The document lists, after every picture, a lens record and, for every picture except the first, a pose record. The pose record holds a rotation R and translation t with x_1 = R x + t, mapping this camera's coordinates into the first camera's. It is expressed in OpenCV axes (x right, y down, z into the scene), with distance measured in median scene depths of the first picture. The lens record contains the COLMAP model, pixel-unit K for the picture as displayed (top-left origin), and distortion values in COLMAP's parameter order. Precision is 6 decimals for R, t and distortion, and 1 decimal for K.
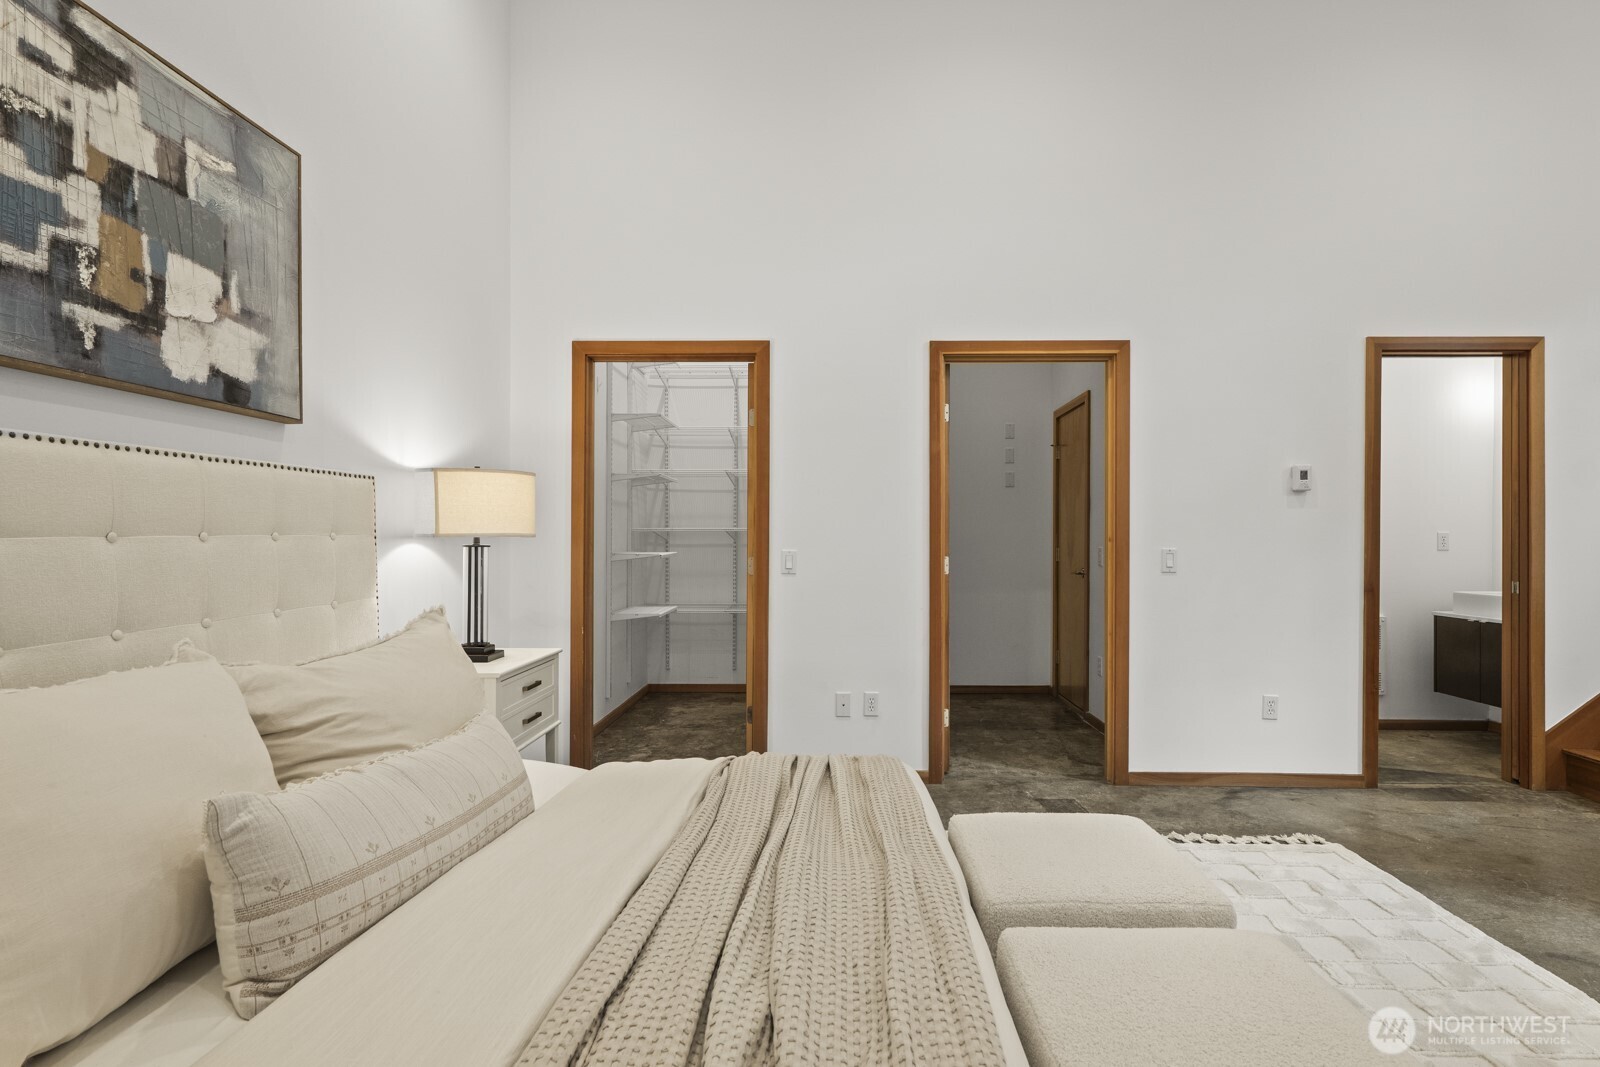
lens RADIAL K [[742.8, 0, 815.6], [0, 742.8, 534.6], [0, 0, 1]] dist [0.005013, -0.000499]
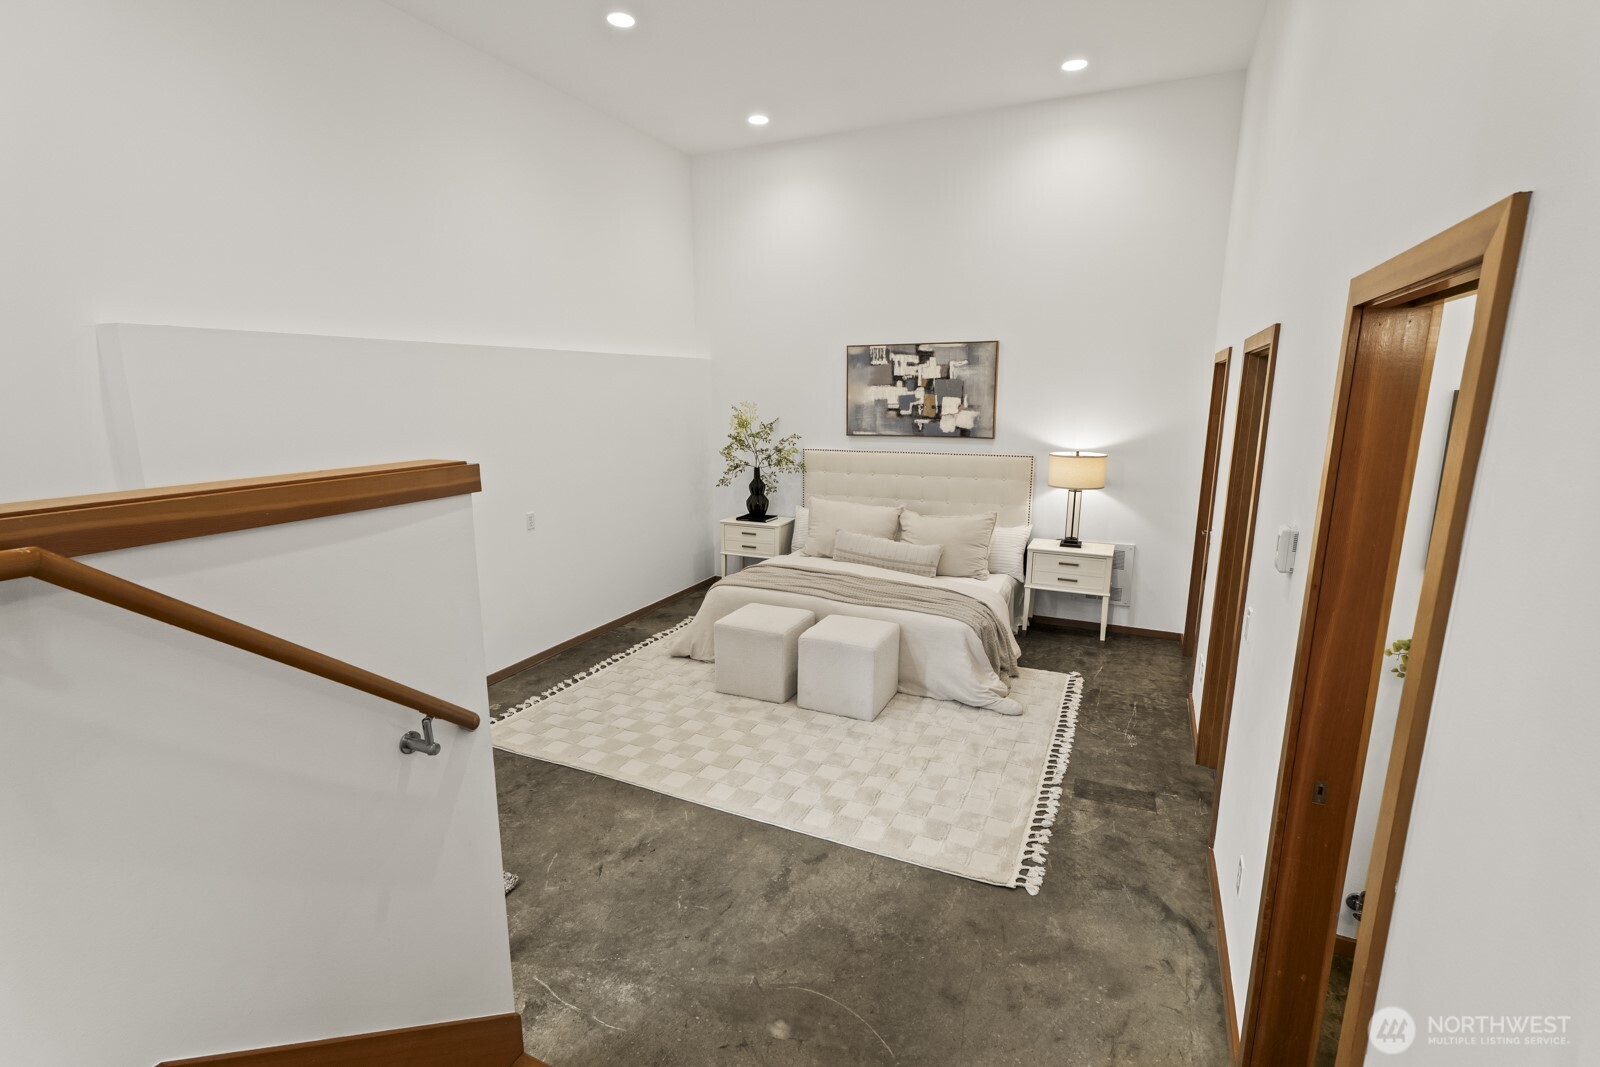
lens RADIAL K [[742.8, 0, 804.5], [0, 742.8, 536.9], [0, 0, 1]] dist [0.005013, -0.000499]
pose [[-0.388342, 0.183696, -0.903021, 2.724343], [-0.000810, 0.979862, 0.199675, -0.431496], [0.921515, 0.078274, -0.380373, 1.791034]]
